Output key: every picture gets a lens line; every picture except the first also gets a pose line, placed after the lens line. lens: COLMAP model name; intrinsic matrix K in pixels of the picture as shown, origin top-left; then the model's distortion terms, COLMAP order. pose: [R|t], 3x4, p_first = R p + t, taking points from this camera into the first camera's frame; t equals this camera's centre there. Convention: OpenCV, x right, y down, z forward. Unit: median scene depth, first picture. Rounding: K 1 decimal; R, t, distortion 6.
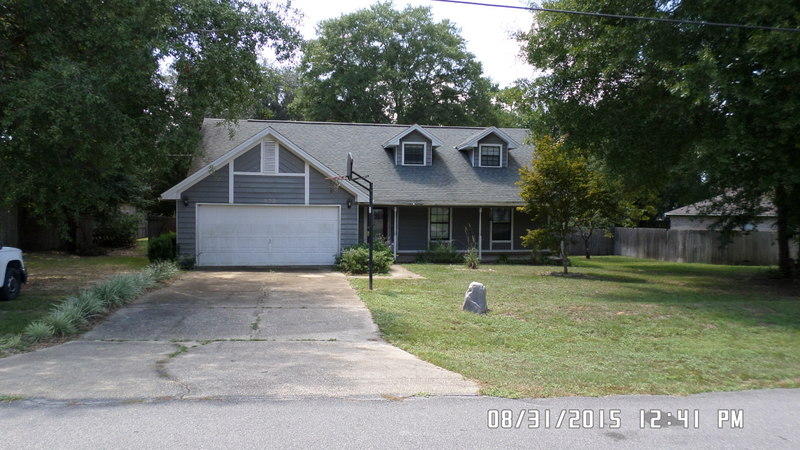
lens RADIAL K [[606.8, 0, 395.1], [0, 606.8, 222.5], [0, 0, 1]] dist [0.006360, -0.013685]
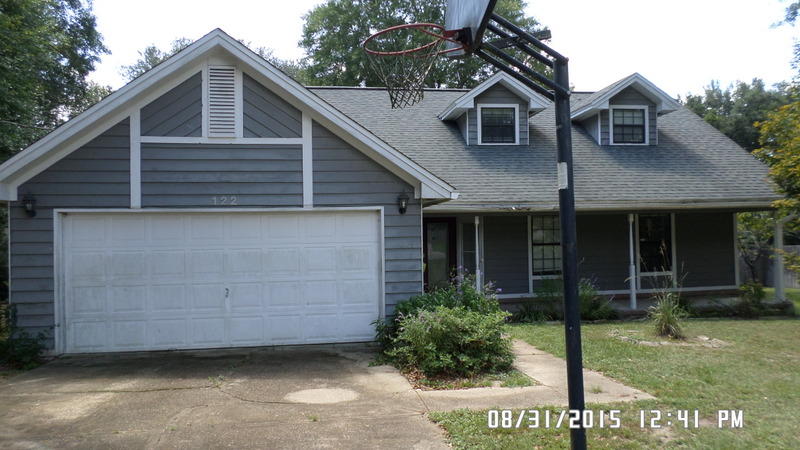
lens RADIAL K [[606.8, 0, 404.4], [0, 606.8, 229.2], [0, 0, 1]] dist [0.006360, -0.013685]
pose [[0.999653, -0.025944, -0.004591, -0.073486], [0.025771, 0.999071, -0.034527, 0.003813], [0.005482, 0.034397, 0.999393, 0.556605]]
